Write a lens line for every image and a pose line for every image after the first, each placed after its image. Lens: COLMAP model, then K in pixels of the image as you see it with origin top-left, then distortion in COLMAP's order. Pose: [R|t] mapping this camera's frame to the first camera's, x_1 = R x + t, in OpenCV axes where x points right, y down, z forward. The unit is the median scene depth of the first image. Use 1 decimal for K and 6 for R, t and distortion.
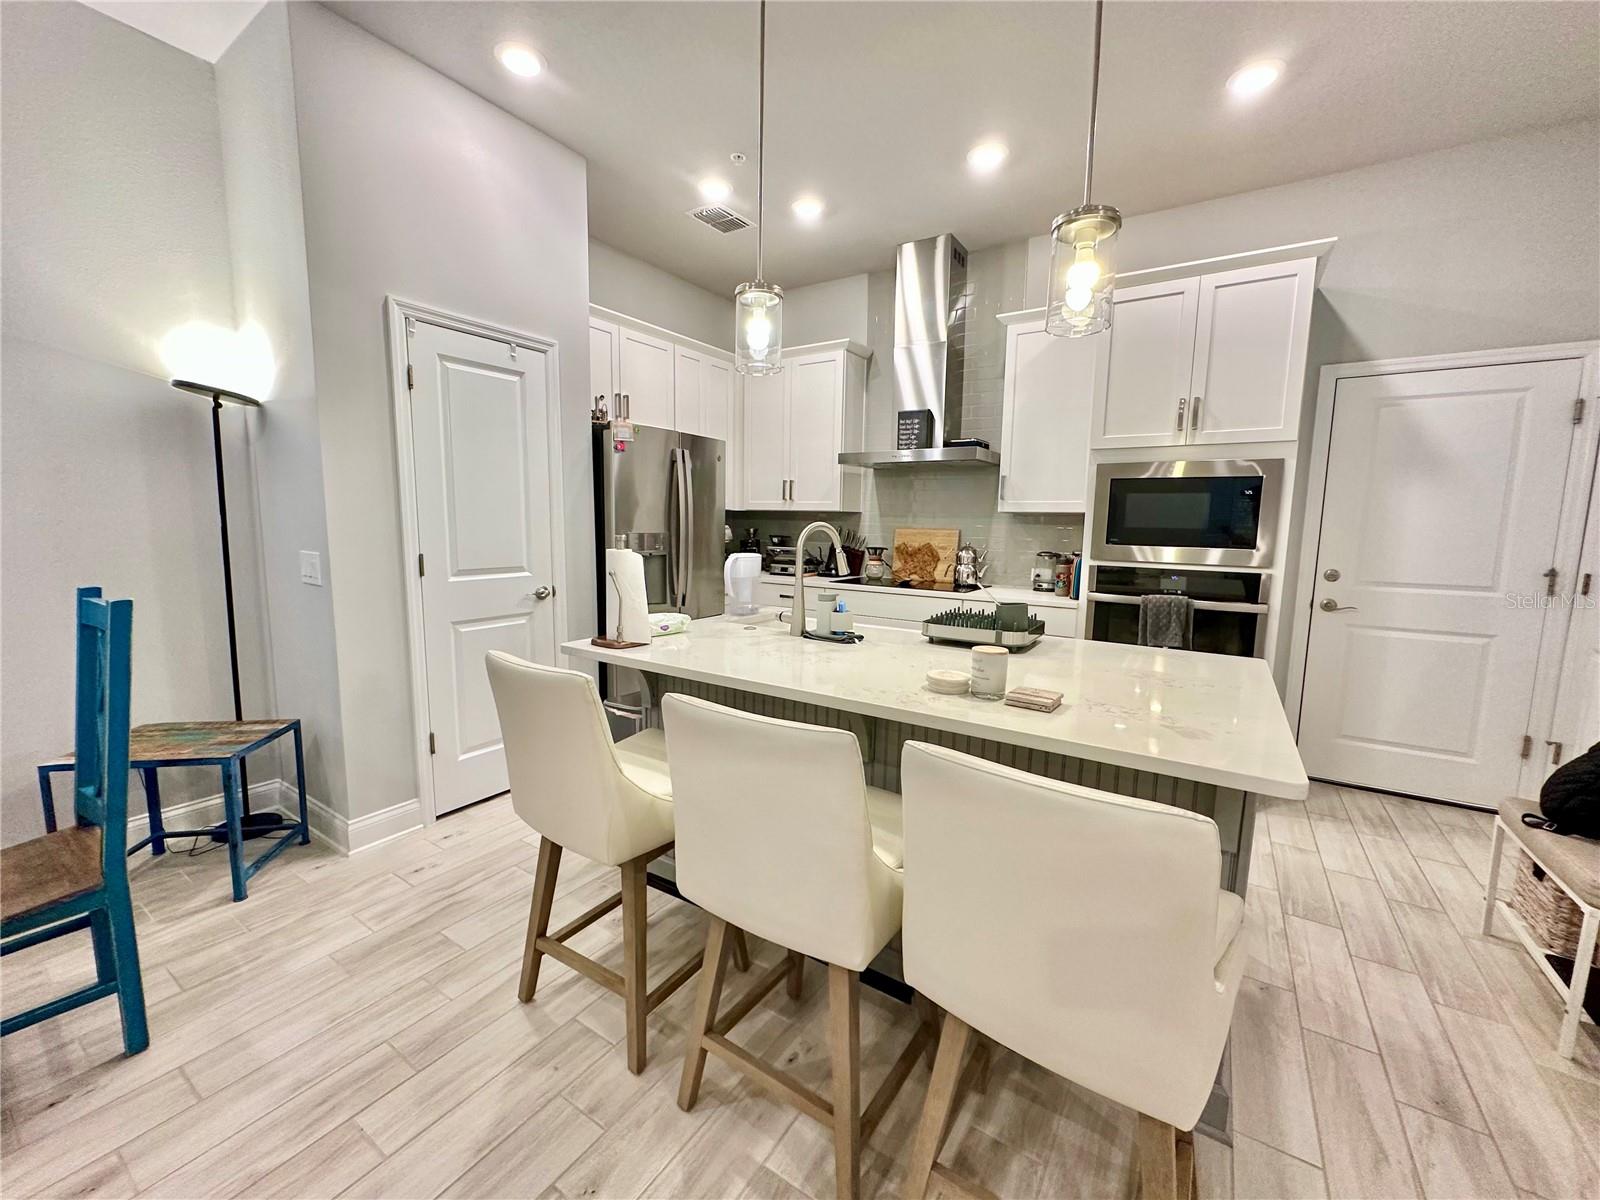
lens RADIAL K [[640.0, 0, 807.2], [0, 640.0, 599.5], [0, 0, 1]] dist [-0.006733, 0.001137]
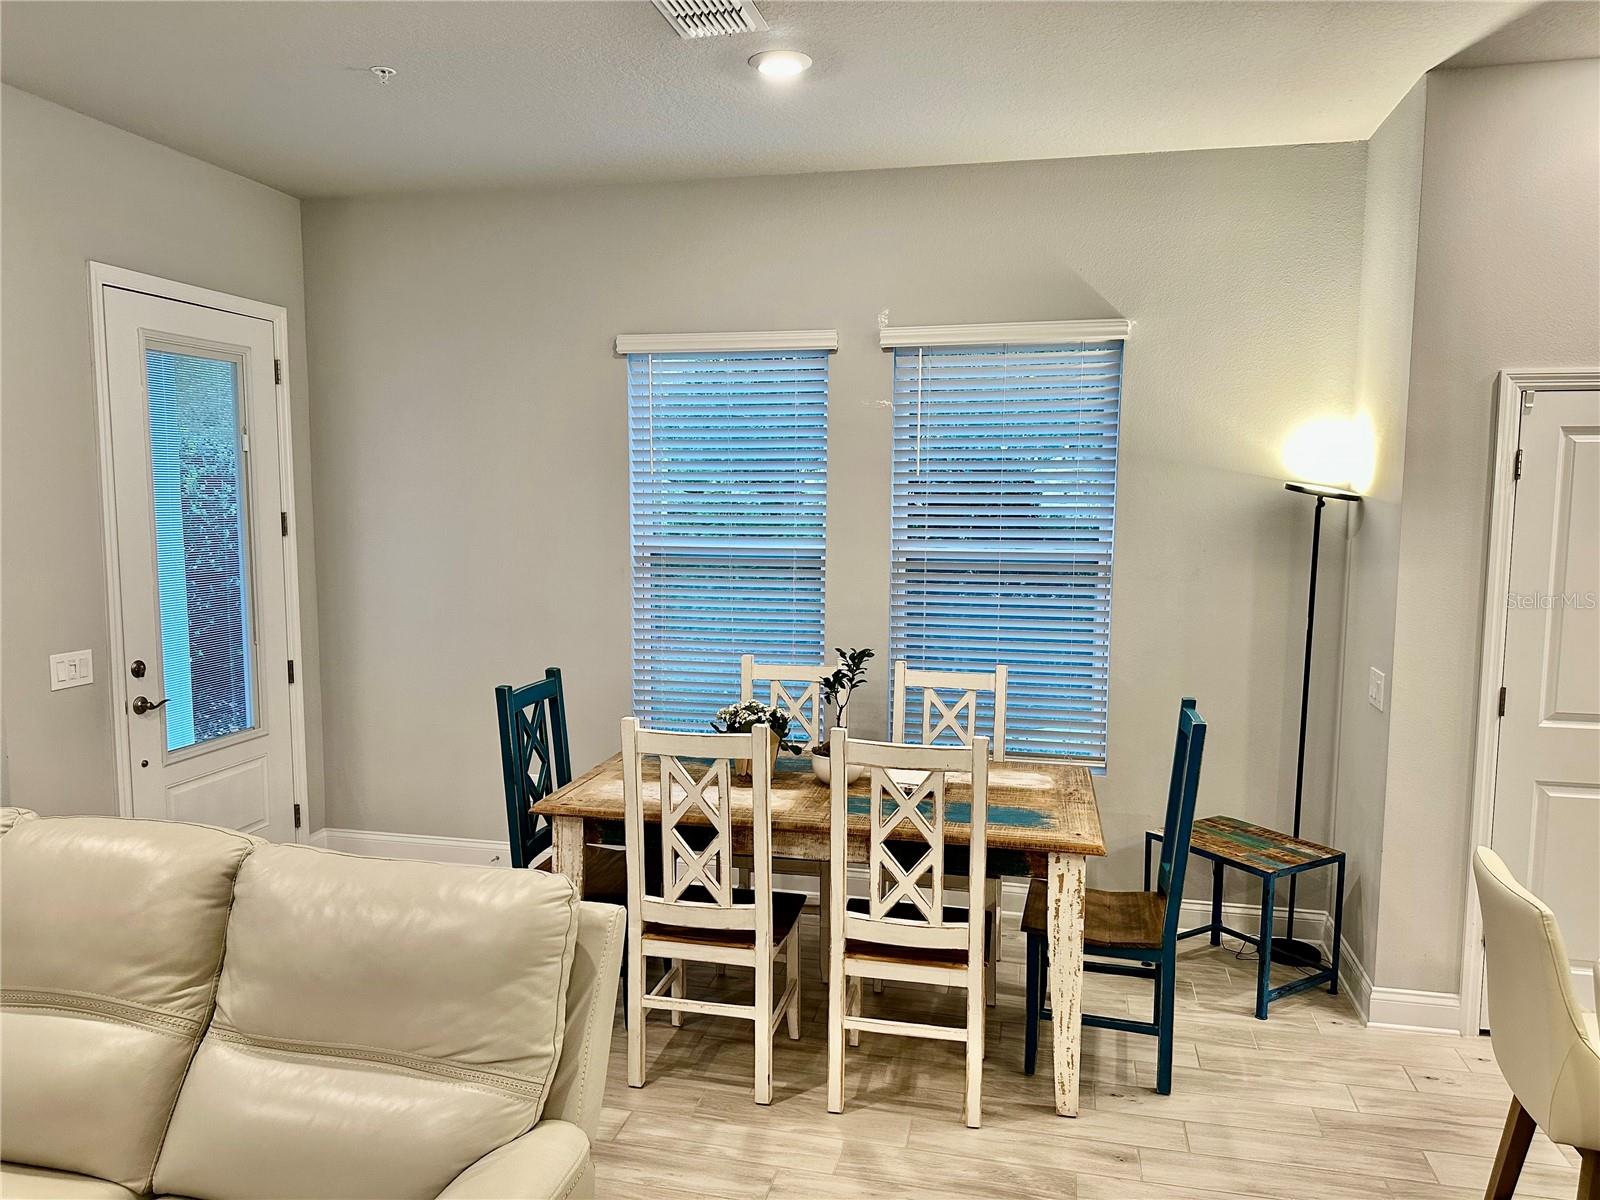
lens RADIAL K [[1128.9, 0, 803.1], [0, 1128.9, 610.6], [0, 0, 1]] dist [0.043705, -0.048598]
pose [[0.342658, 0.082084, -0.935867, 0.415179], [-0.118038, 0.992043, 0.043793, -0.132122], [0.932015, 0.095462, 0.349621, -0.301835]]
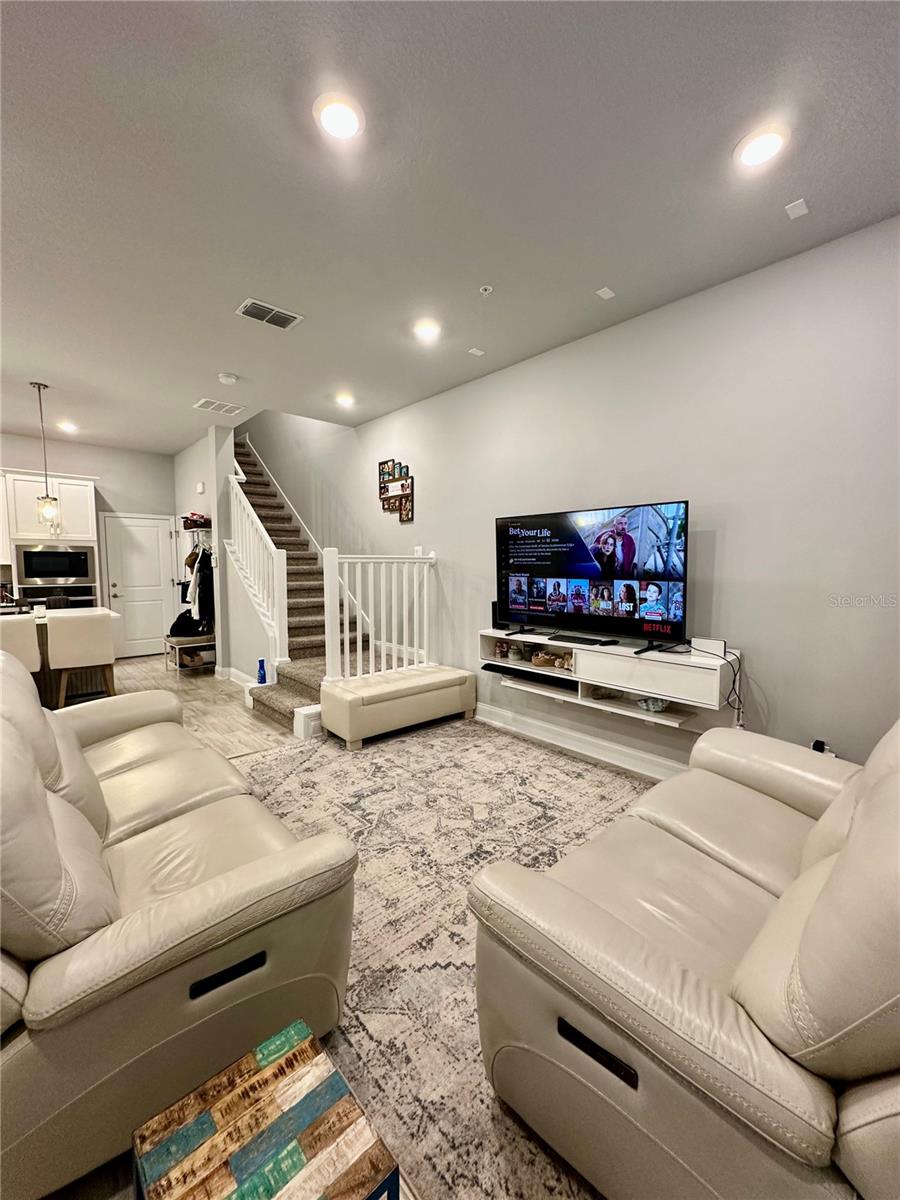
lens RADIAL K [[480.0, 0, 452.4], [0, 480.0, 601.1], [0, 0, 1]] dist [-0.006733, 0.001137]
pose [[0.242853, -0.092685, 0.965625, -1.198176], [0.120722, 0.990574, 0.064718, 0.104556], [-0.962522, 0.100855, 0.251753, -1.340640]]
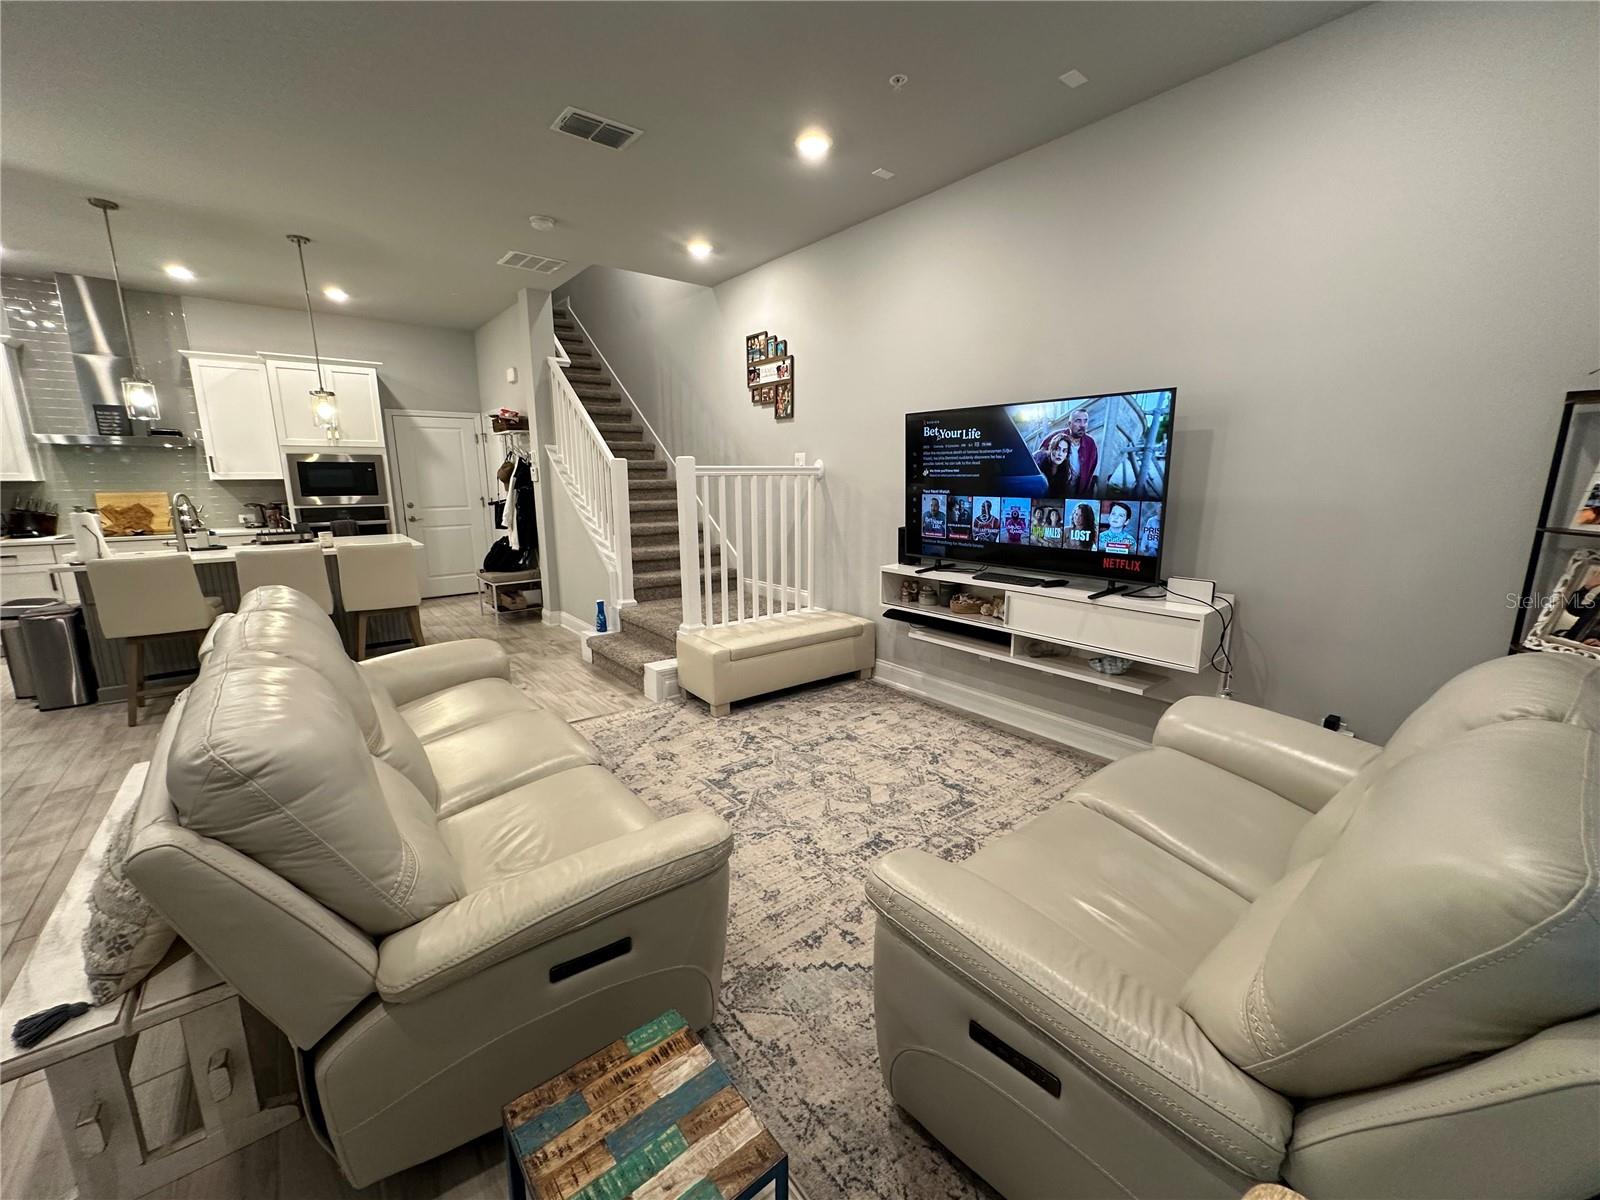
lens RADIAL K [[640.0, 0, 802.9], [0, 640.0, 602.3], [0, 0, 1]] dist [-0.006733, 0.001137]
pose [[0.303280, -0.205534, 0.930471, -1.225717], [0.123777, 0.976686, 0.175399, 0.097104], [-0.944828, 0.061976, 0.321650, -1.342826]]
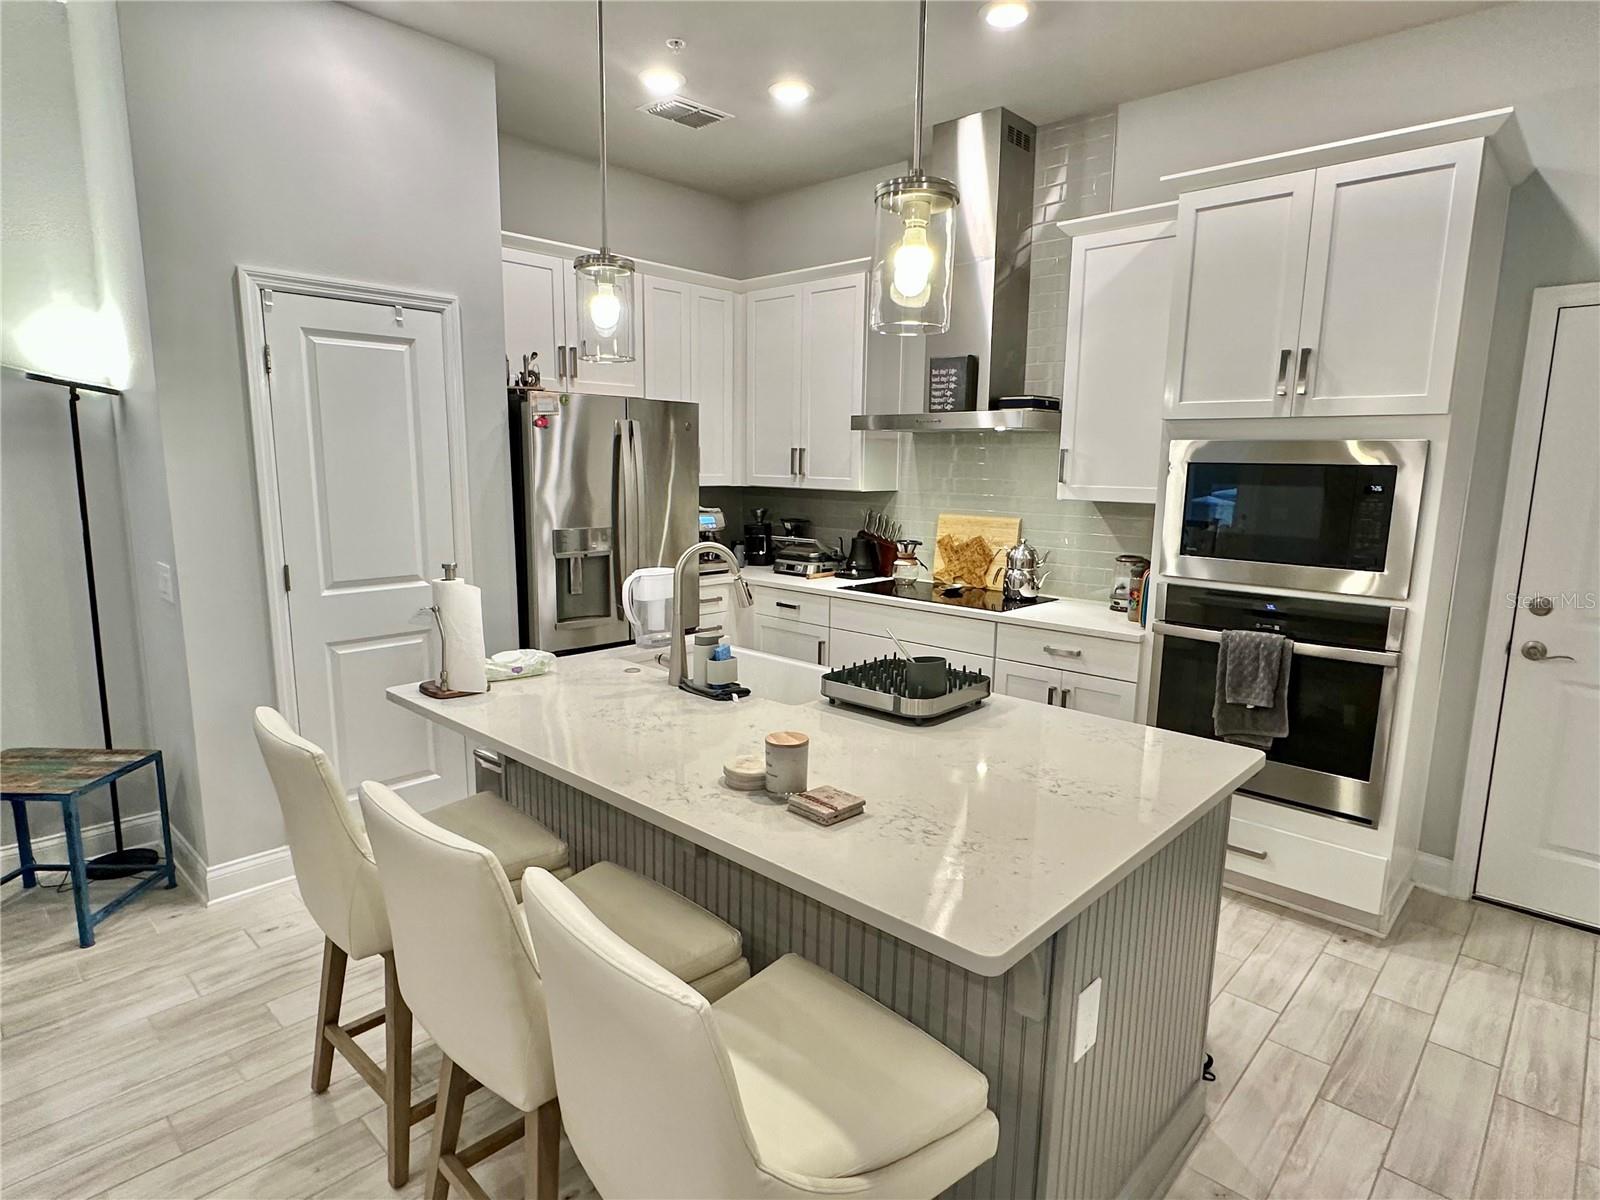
lens RADIAL K [[884.2, 0, 799.4], [0, 884.2, 611.2], [0, 0, 1]] dist [-0.004135, -0.001144]
pose [[0.984630, 0.026447, -0.172639, 0.298692], [-0.019011, 0.998825, 0.044583, -0.080279], [0.173616, -0.040616, 0.983976, -0.052348]]
